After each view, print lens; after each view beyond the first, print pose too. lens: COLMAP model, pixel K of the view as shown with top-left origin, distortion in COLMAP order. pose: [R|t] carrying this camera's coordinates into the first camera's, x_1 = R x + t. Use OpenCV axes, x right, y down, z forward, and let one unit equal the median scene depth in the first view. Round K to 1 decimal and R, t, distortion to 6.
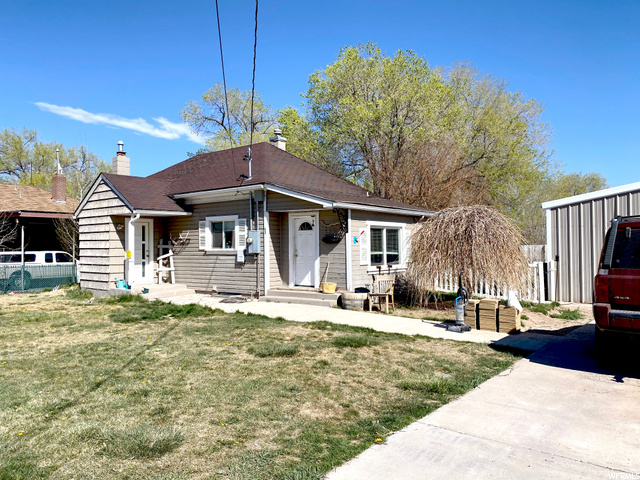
lens RADIAL K [[498.0, 0, 320.0], [0, 498.0, 259.6], [0, 0, 1]] dist [0.007272, 0.000872]
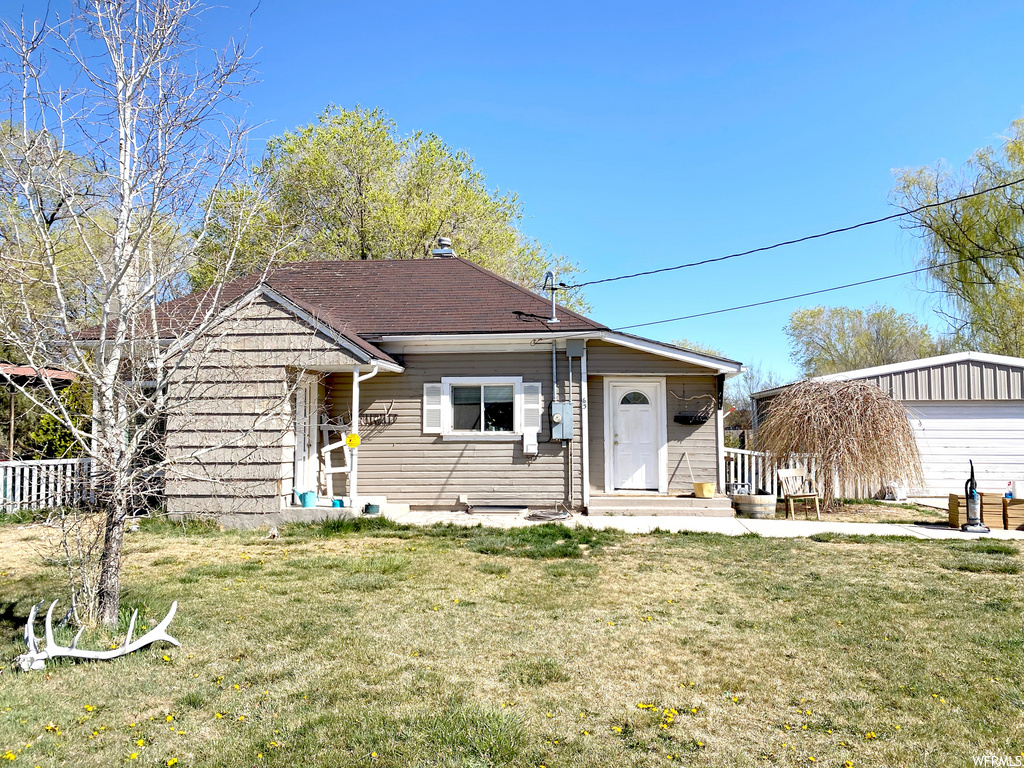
lens RADIAL K [[786.7, 0, 512.0], [0, 786.7, 384.0], [0, 0, 1]] dist [-0.000363, -0.004180]
pose [[0.839091, 0.039635, 0.542544, -0.698356], [0.009877, 0.996068, -0.088044, 0.004501], [-0.543901, 0.079235, 0.835400, 0.200818]]
